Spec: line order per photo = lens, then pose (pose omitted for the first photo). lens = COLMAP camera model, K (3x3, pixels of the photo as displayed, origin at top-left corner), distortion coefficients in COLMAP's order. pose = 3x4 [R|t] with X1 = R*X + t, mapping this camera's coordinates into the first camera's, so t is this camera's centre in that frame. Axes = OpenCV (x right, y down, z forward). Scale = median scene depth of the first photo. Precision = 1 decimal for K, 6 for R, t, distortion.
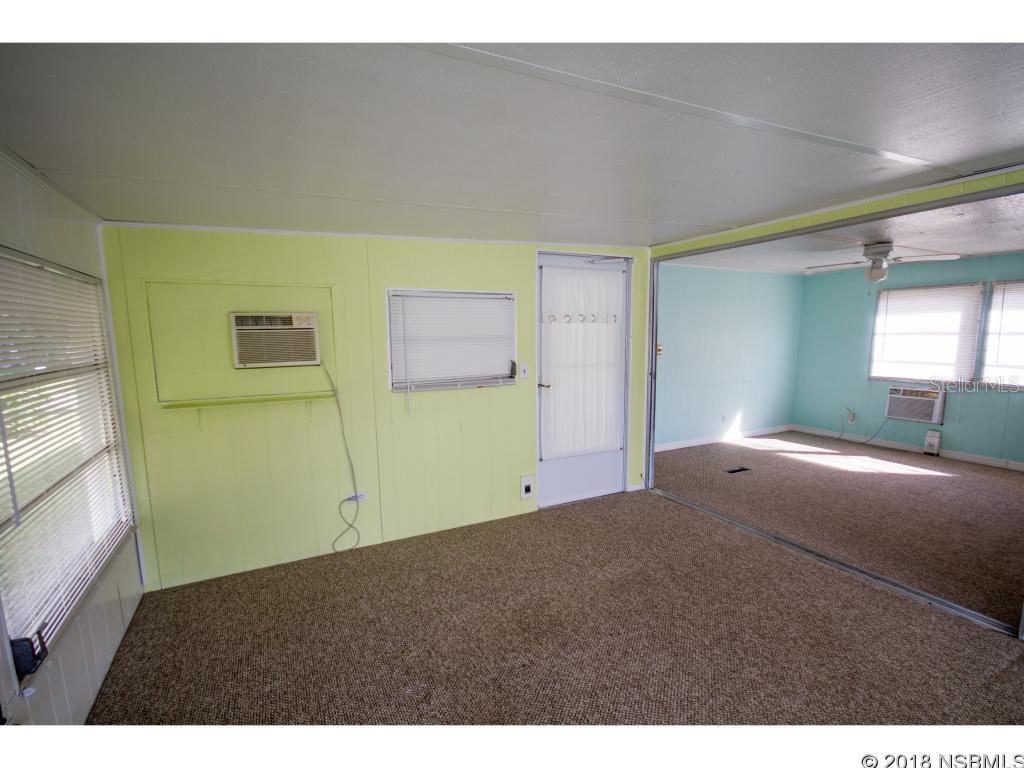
lens RADIAL K [[471.5, 0, 508.8], [0, 471.5, 388.5], [0, 0, 1]] dist [0.004006, -0.008377]
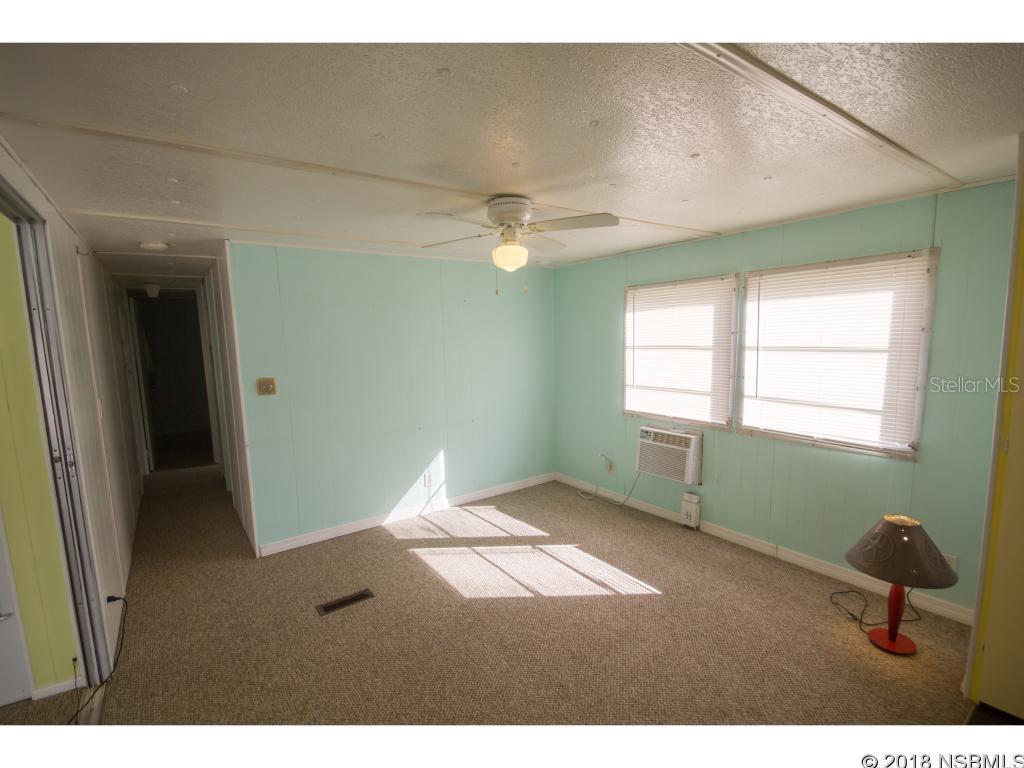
lens RADIAL K [[471.5, 0, 513.5], [0, 471.5, 386.3], [0, 0, 1]] dist [0.004006, -0.008377]
pose [[0.987958, -0.032874, 0.151192, 0.556479], [0.034862, 0.999337, -0.010519, -0.066821], [-0.150746, 0.015664, 0.988448, 0.365558]]
